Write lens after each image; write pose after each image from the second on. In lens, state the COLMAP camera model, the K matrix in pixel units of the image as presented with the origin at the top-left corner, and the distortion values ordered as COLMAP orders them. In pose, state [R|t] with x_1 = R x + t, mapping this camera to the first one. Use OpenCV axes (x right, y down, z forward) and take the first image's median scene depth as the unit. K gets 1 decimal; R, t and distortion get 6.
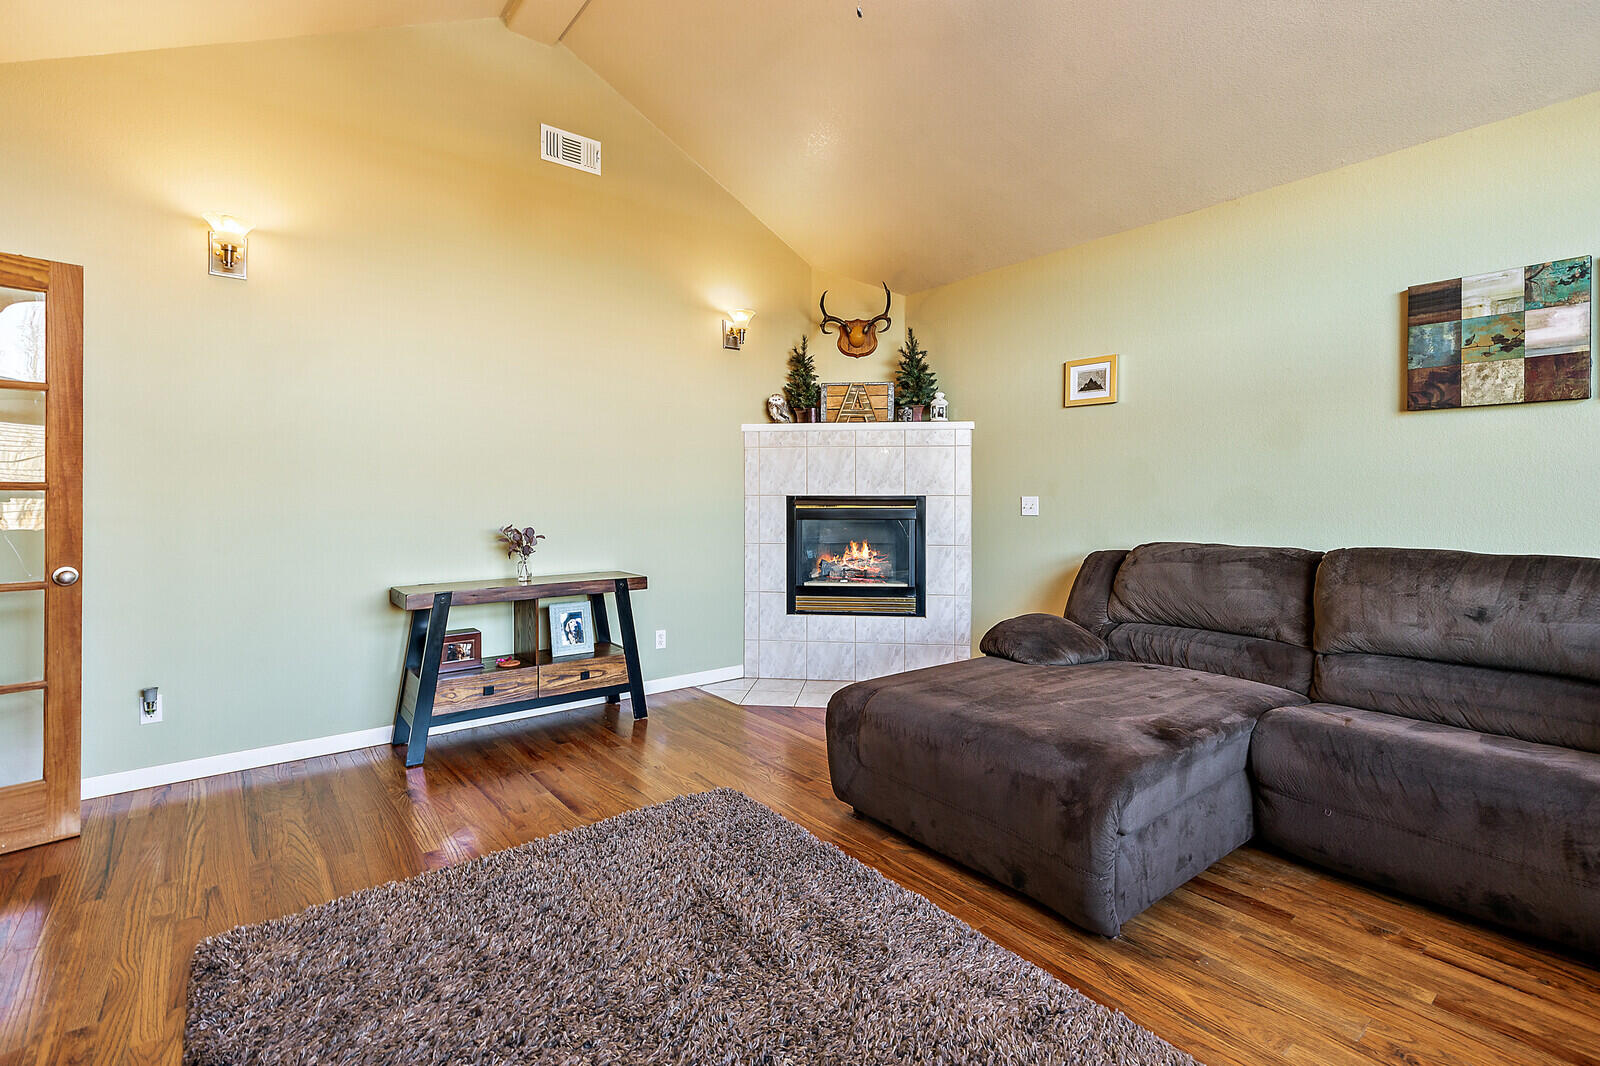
lens RADIAL K [[729.6, 0, 807.0], [0, 729.6, 499.4], [0, 0, 1]] dist [0.010449, -0.001747]
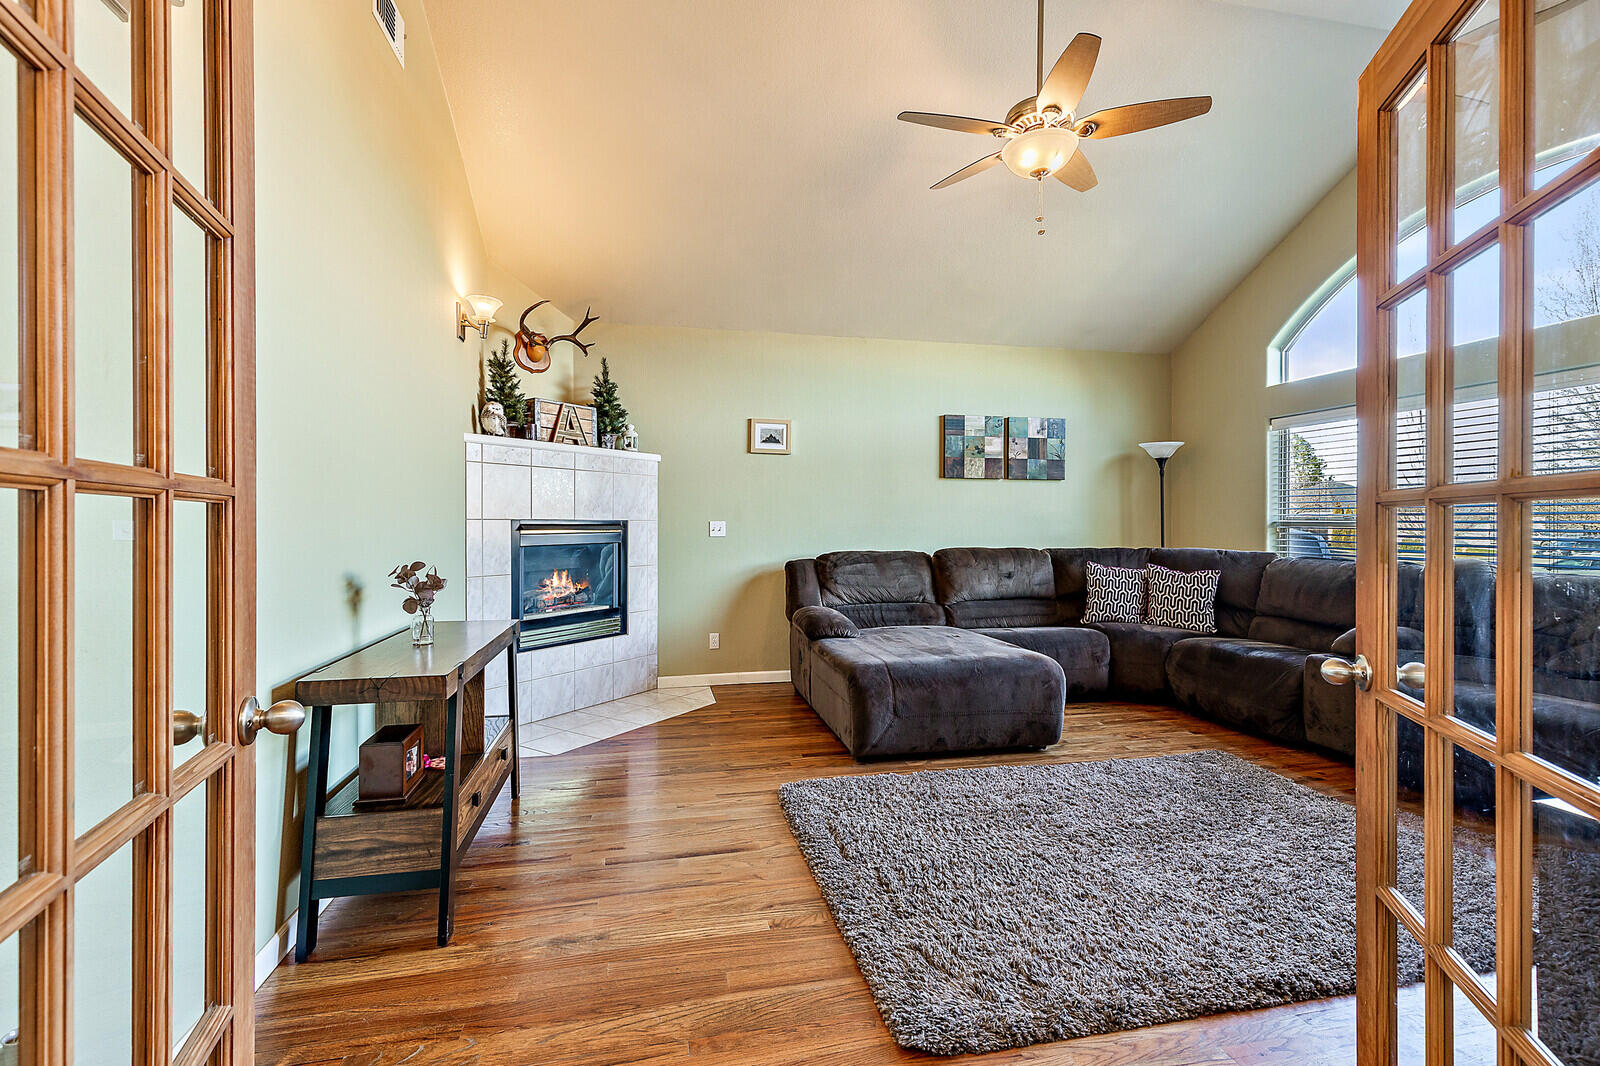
lens RADIAL K [[729.6, 0, 796.7], [0, 729.6, 527.9], [0, 0, 1]] dist [0.010449, -0.001747]
pose [[0.443376, -0.008820, 0.896292, -0.790822], [0.000831, 0.999955, 0.009429, -0.004533], [-0.896335, -0.003436, 0.443363, 0.355134]]
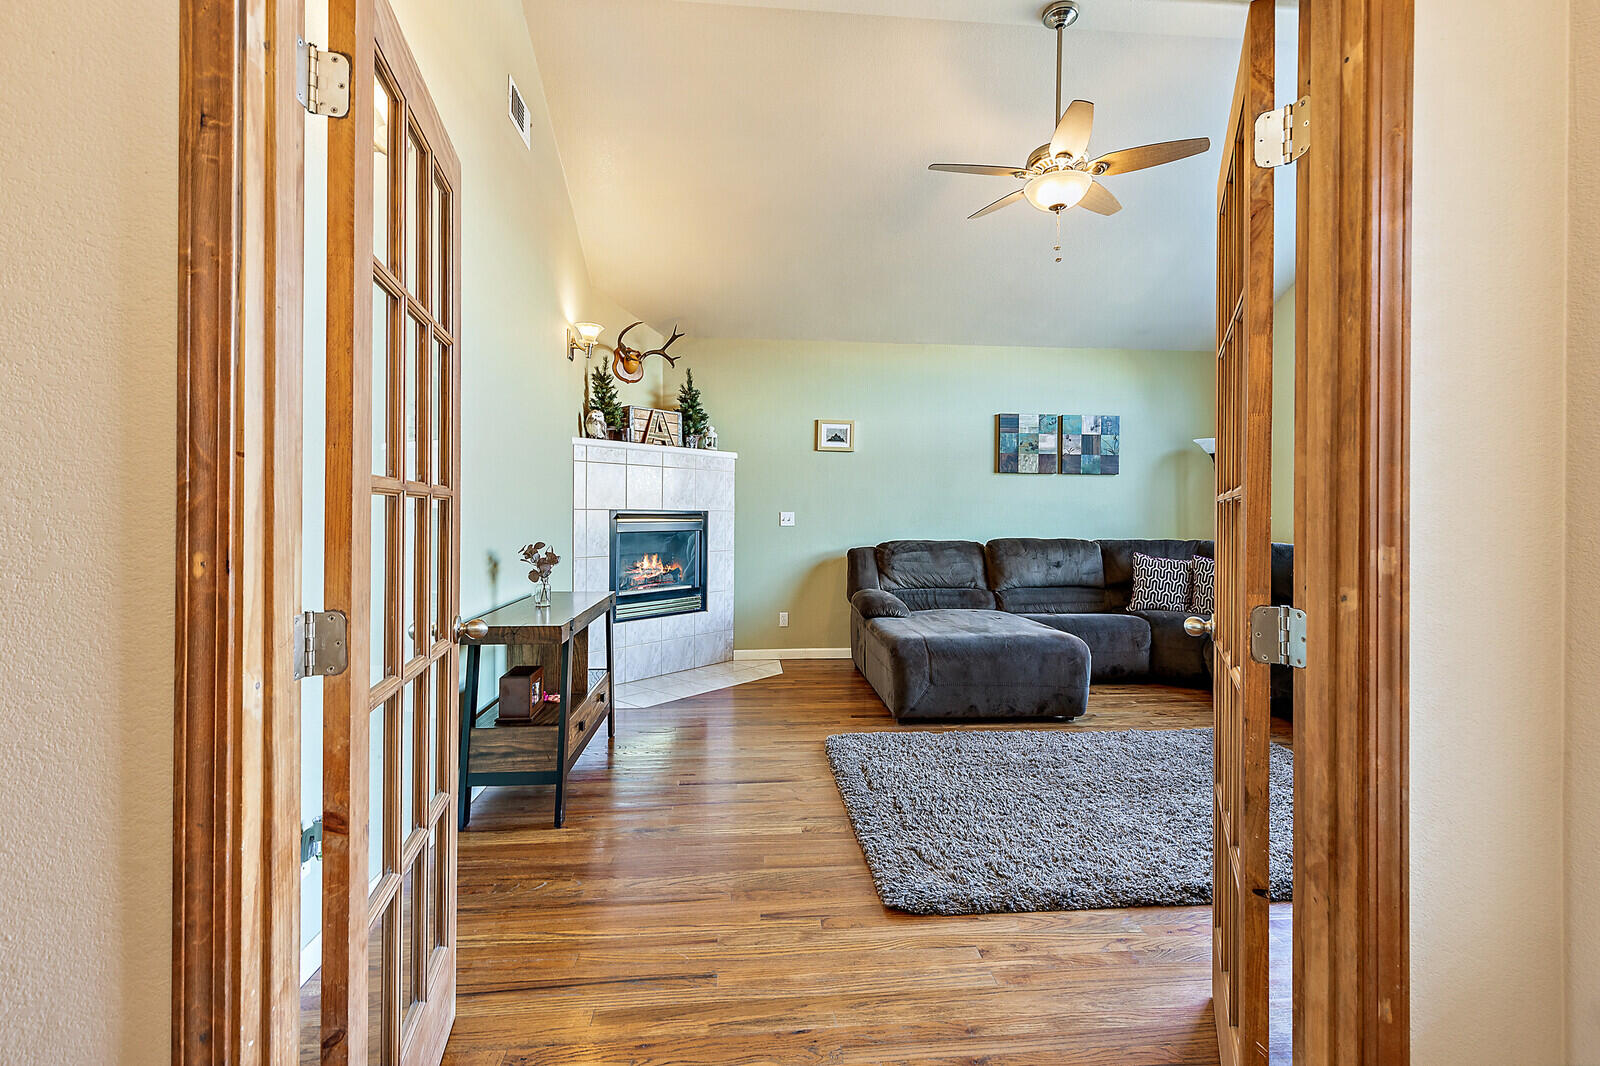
lens RADIAL K [[729.6, 0, 795.1], [0, 729.6, 522.0], [0, 0, 1]] dist [0.010449, -0.001747]
pose [[0.552074, -0.008803, 0.833749, -0.890043], [-0.004986, 0.999892, 0.013859, -0.004960], [-0.833781, -0.011808, 0.551970, 0.242947]]
